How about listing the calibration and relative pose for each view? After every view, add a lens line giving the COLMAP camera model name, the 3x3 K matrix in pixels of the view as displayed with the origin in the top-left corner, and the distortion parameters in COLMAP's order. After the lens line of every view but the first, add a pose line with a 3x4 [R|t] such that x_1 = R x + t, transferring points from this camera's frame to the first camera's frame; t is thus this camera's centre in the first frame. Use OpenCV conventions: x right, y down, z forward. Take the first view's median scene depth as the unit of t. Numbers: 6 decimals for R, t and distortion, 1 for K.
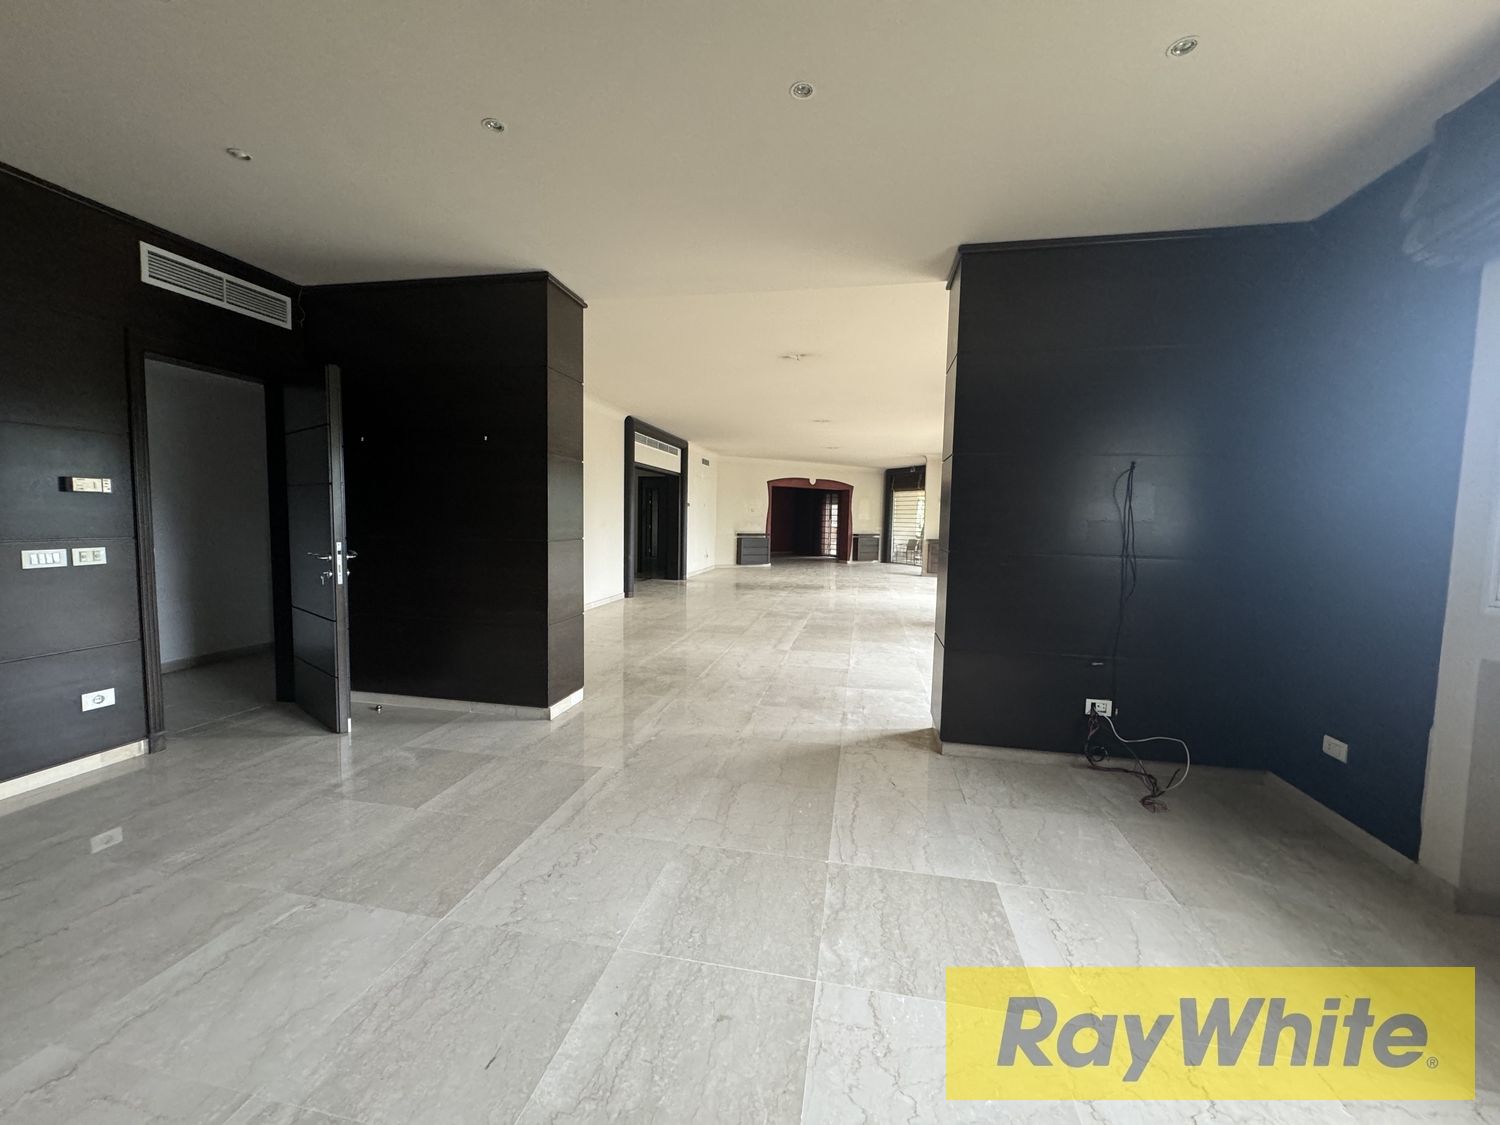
lens RADIAL K [[593.9, 0, 743.5], [0, 593.9, 563.9], [0, 0, 1]] dist [-0.004501, 0.001276]
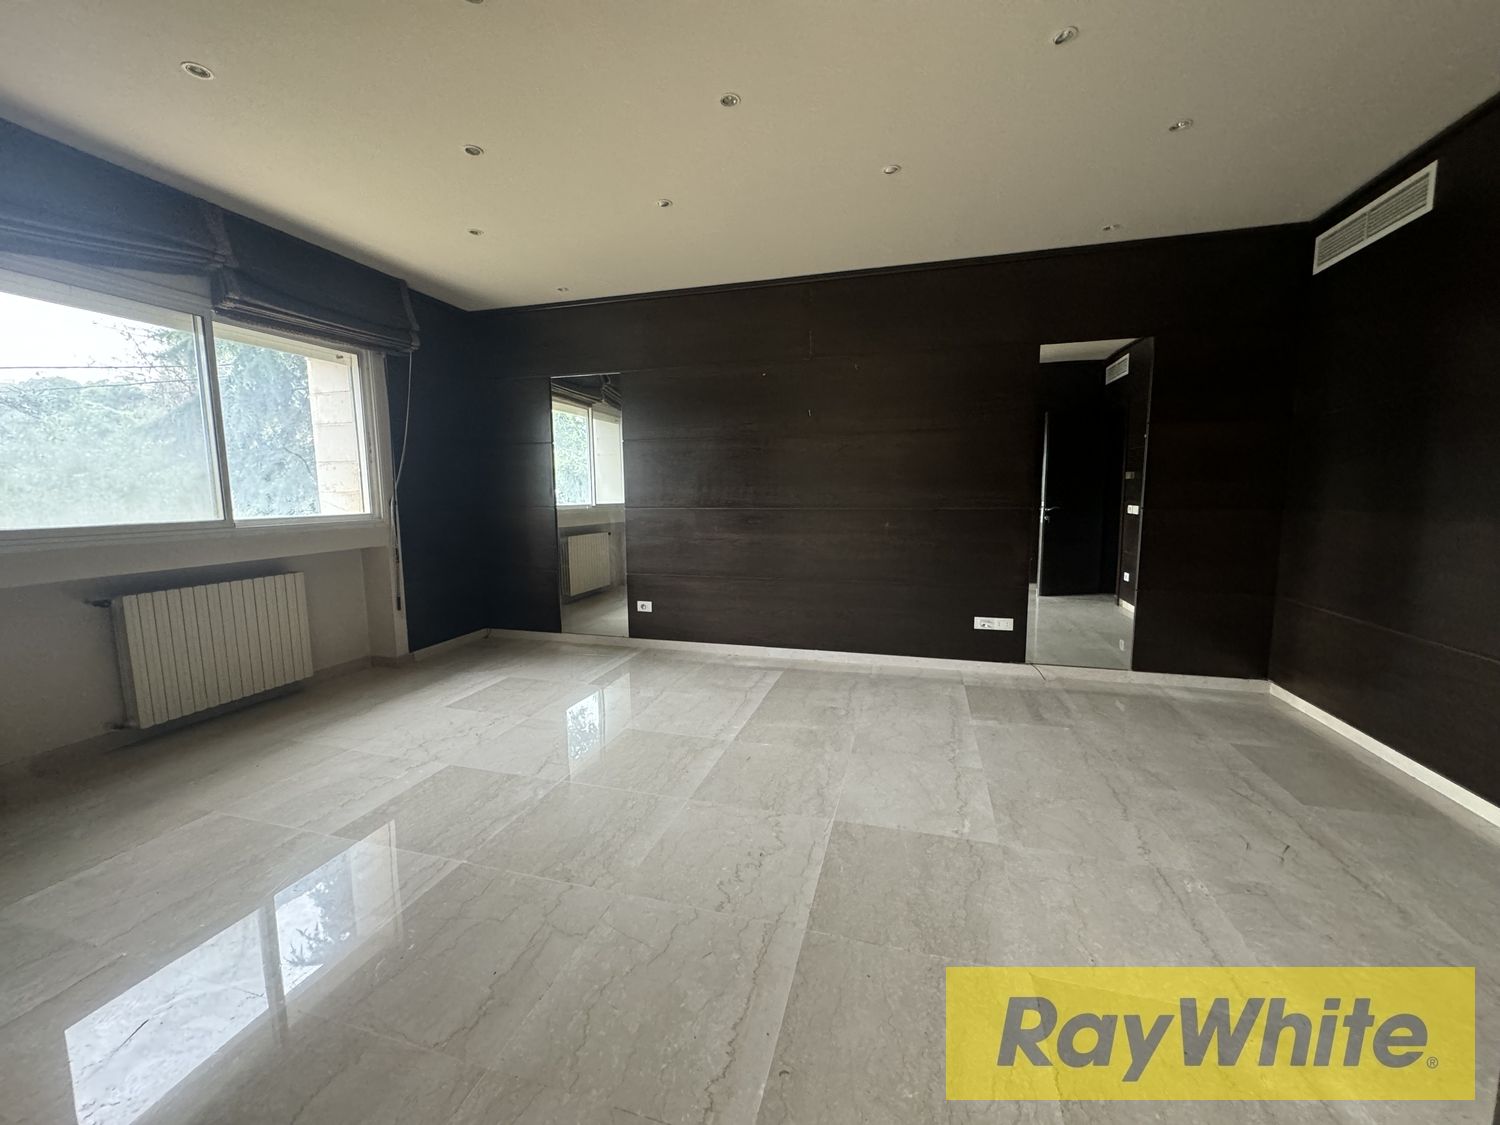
lens RADIAL K [[593.9, 0, 750.0], [0, 593.9, 560.9], [0, 0, 1]] dist [-0.004501, 0.001276]
pose [[-0.997165, -0.022021, 0.071945, -0.377935], [-0.007441, 0.980385, 0.196952, -0.140745], [-0.074871, 0.195858, -0.977770, 1.907944]]
